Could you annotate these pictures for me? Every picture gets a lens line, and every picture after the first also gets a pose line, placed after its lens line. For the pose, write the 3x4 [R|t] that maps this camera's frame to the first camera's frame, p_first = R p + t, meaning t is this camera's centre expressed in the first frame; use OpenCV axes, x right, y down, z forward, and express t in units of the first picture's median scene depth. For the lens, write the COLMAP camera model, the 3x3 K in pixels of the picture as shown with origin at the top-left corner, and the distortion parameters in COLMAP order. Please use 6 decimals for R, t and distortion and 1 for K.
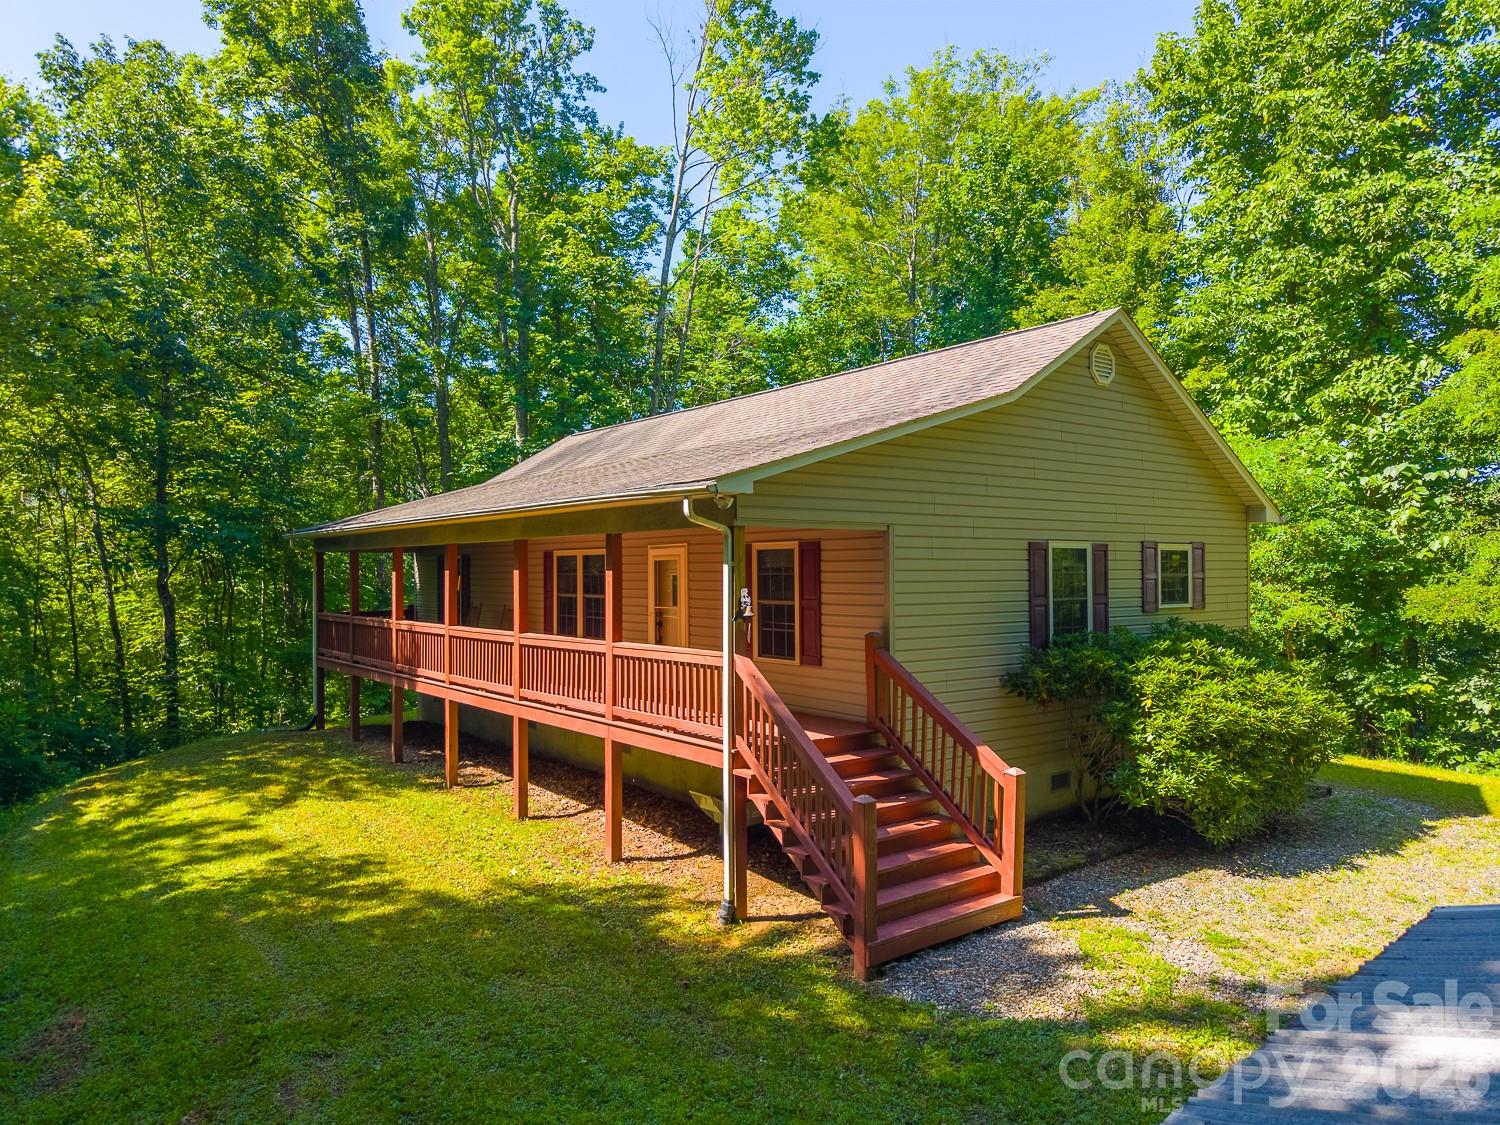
lens RADIAL K [[1005.3, 0, 743.9], [0, 1005.3, 567.0], [0, 0, 1]] dist [0.036876, -0.036477]
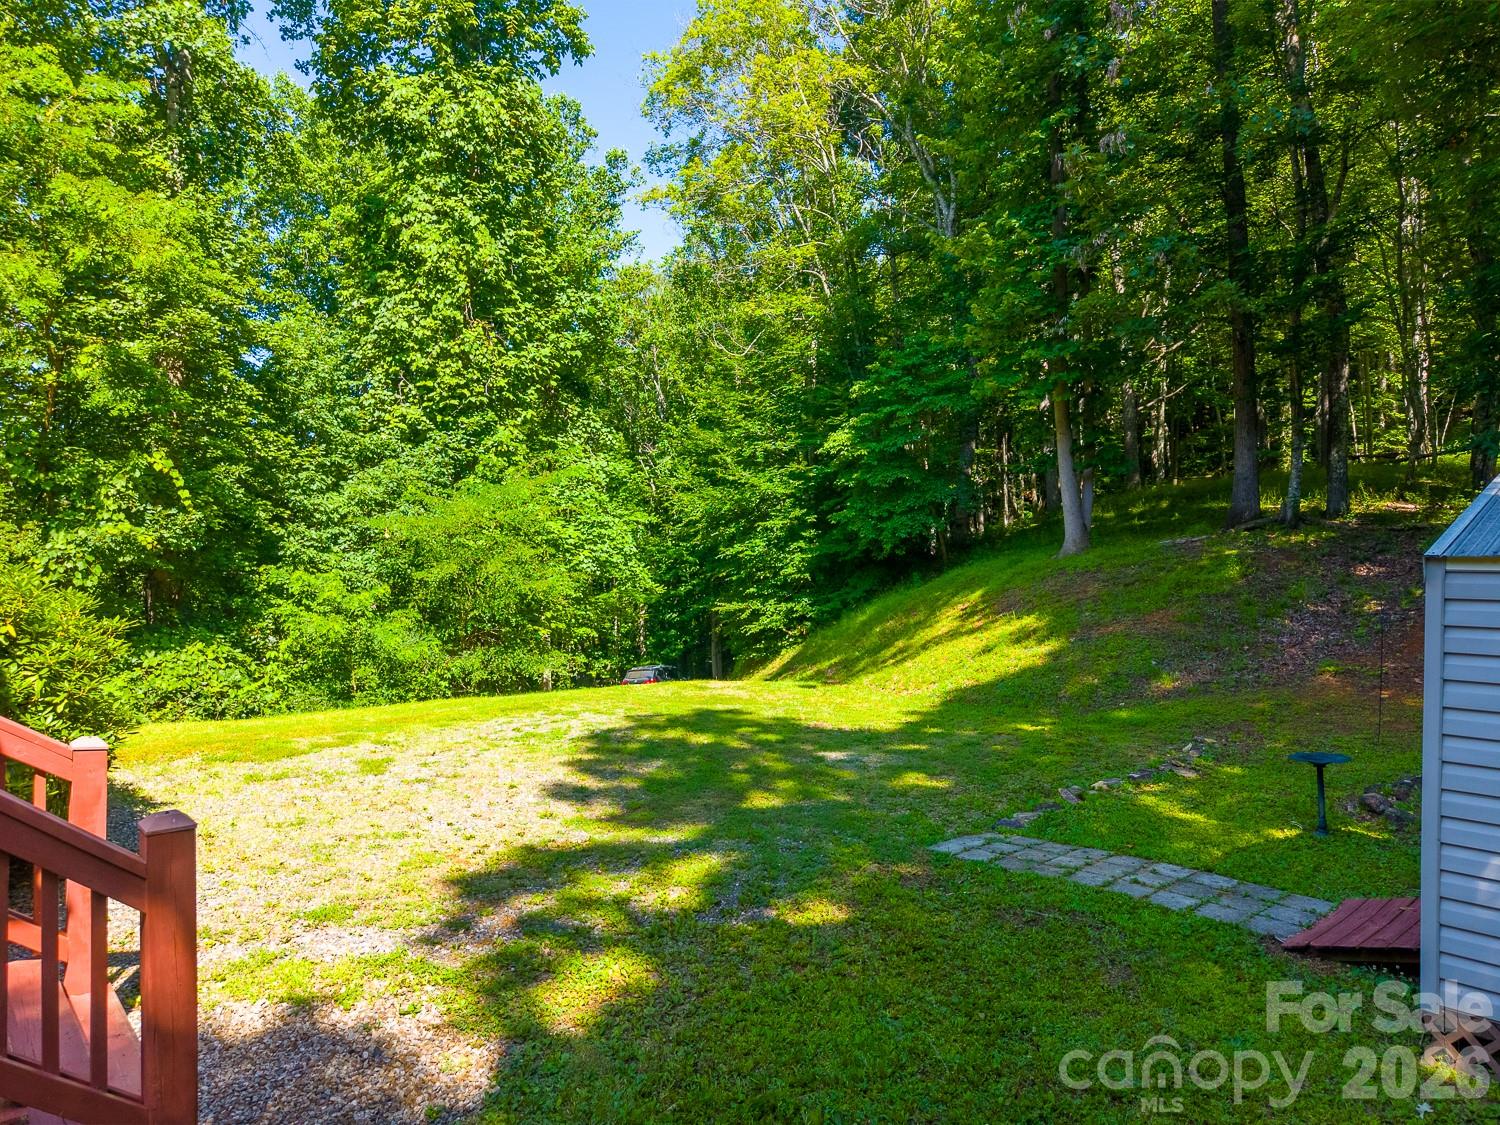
lens RADIAL K [[1005.3, 0, 756.4], [0, 1005.3, 560.3], [0, 0, 1]] dist [0.036876, -0.036477]
pose [[-0.049131, 0.005569, 0.998777, -0.163201], [0.008957, 0.999947, -0.005135, 0.074731], [-0.998752, 0.008693, -0.049178, 0.443875]]
